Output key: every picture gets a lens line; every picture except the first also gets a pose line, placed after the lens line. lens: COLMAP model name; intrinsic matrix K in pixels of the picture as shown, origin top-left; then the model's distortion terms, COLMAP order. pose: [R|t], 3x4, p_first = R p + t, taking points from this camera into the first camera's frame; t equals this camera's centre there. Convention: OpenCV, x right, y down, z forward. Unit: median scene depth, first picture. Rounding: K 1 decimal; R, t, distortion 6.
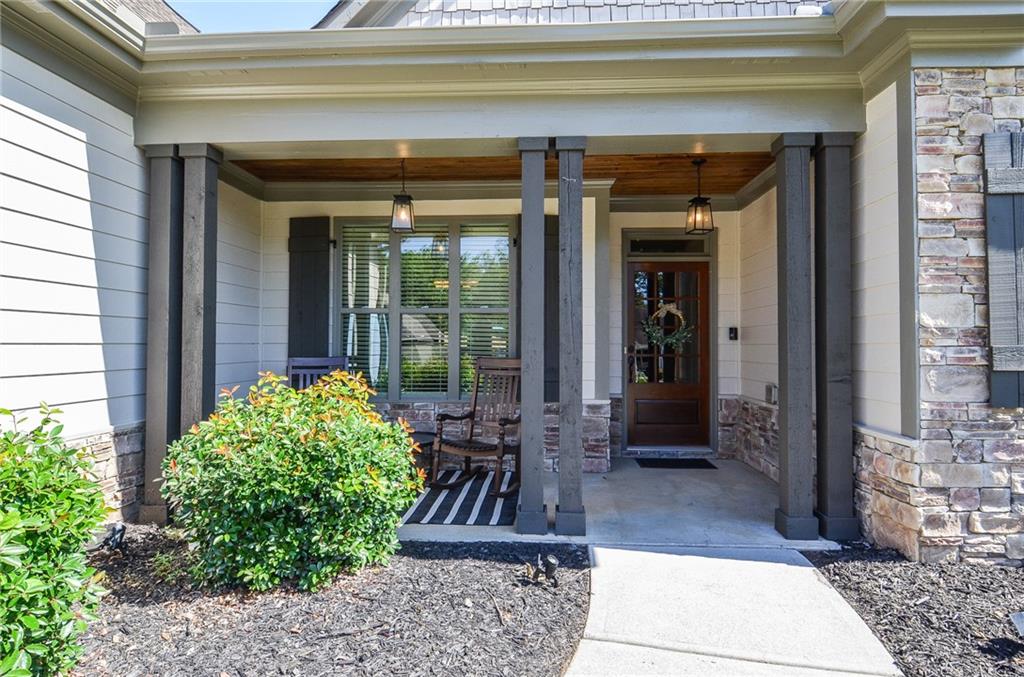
lens RADIAL K [[531.7, 0, 512.5], [0, 531.7, 338.8], [0, 0, 1]] dist [0.004530, -0.019672]
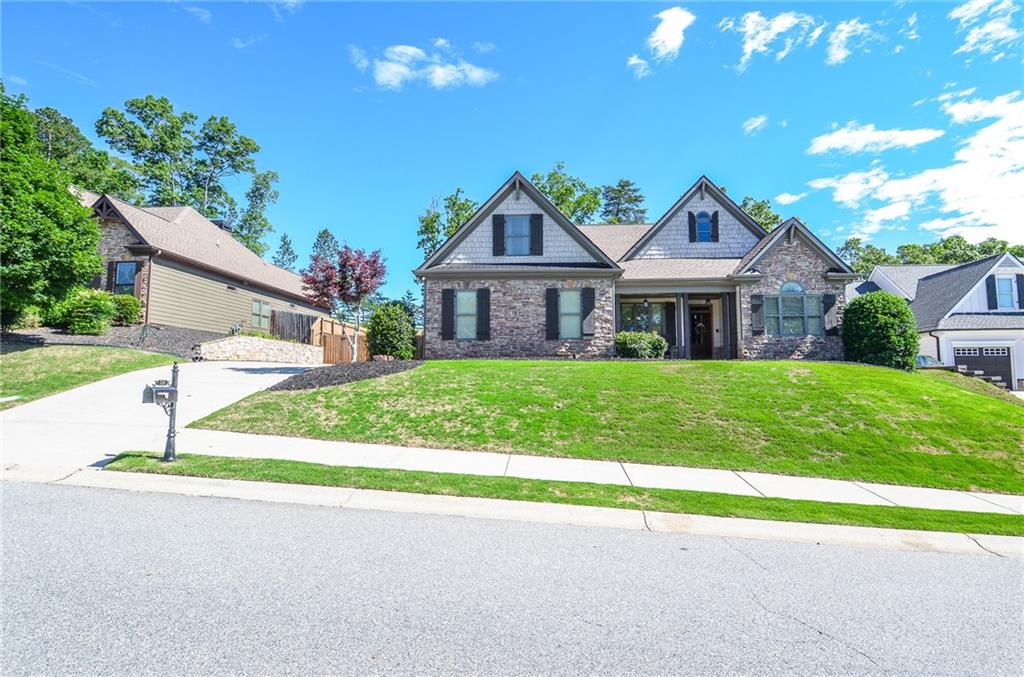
lens RADIAL K [[531.7, 0, 512.2], [0, 531.7, 337.9], [0, 0, 1]] dist [0.004530, -0.019672]
pose [[0.999960, -0.000567, -0.008954, -1.712780], [-0.000056, 0.997589, -0.069406, 0.511513], [0.008972, 0.069404, 0.997548, -4.714031]]
